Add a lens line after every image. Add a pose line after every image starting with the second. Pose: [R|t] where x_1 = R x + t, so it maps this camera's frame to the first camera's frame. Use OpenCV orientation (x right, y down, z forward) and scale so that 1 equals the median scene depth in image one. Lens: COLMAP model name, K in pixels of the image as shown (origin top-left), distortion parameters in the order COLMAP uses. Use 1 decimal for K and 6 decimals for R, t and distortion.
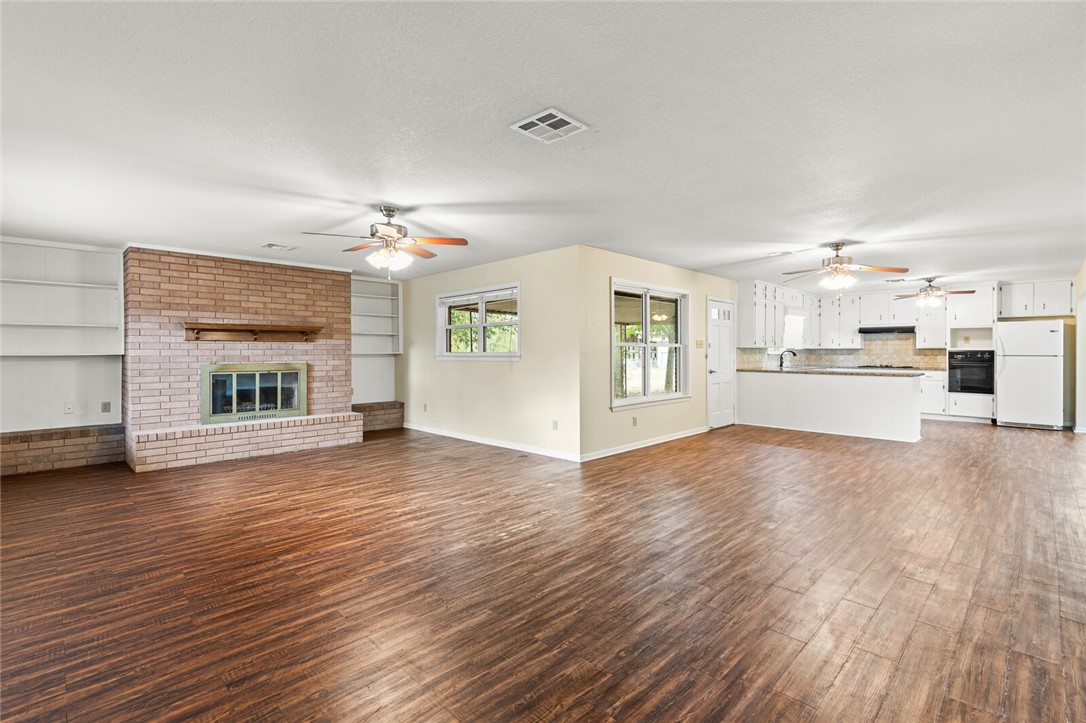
lens RADIAL K [[499.1, 0, 541.0], [0, 499.1, 360.6], [0, 0, 1]] dist [-0.004450, 0.000126]
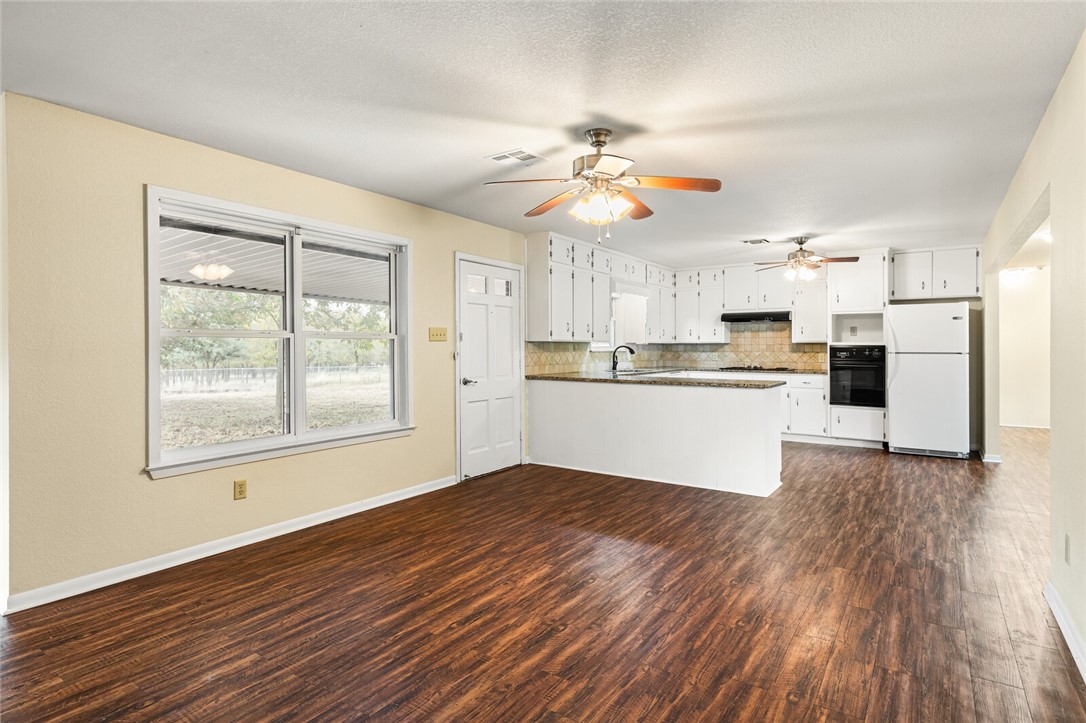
lens RADIAL K [[588.4, 0, 545.1], [0, 588.4, 356.4], [0, 0, 1]] dist [-0.000230, -0.001141]
pose [[0.980322, -0.004222, 0.197359, 0.269823], [0.004957, 0.999982, -0.003231, -0.004387], [-0.197342, 0.004145, 0.980326, 0.273315]]
